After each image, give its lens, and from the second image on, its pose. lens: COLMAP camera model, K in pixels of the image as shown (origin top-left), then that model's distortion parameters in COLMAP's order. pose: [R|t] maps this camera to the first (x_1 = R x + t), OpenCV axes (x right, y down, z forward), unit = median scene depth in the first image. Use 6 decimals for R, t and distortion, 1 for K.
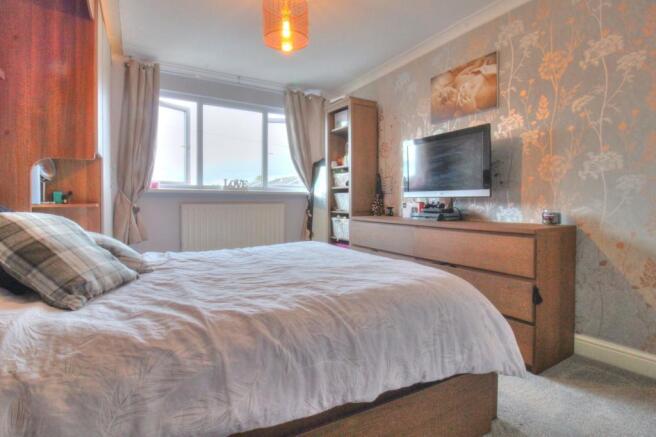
lens RADIAL K [[310.7, 0, 325.5], [0, 310.7, 224.2], [0, 0, 1]] dist [-0.014028, -0.000428]
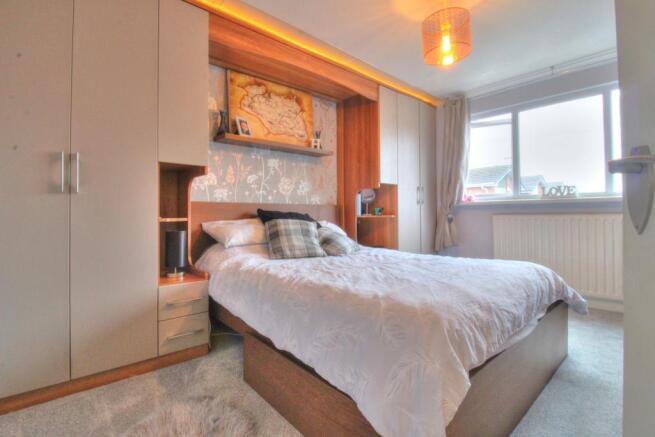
lens RADIAL K [[310.3, 0, 325.0], [0, 310.3, 224.2], [0, 0, 1]] dist [-0.014028, -0.000428]
pose [[0.200264, 0.023992, -0.979448, 0.490322], [-0.060688, 0.998084, 0.012039, -0.014717], [0.977860, 0.057030, 0.201337, 0.265590]]
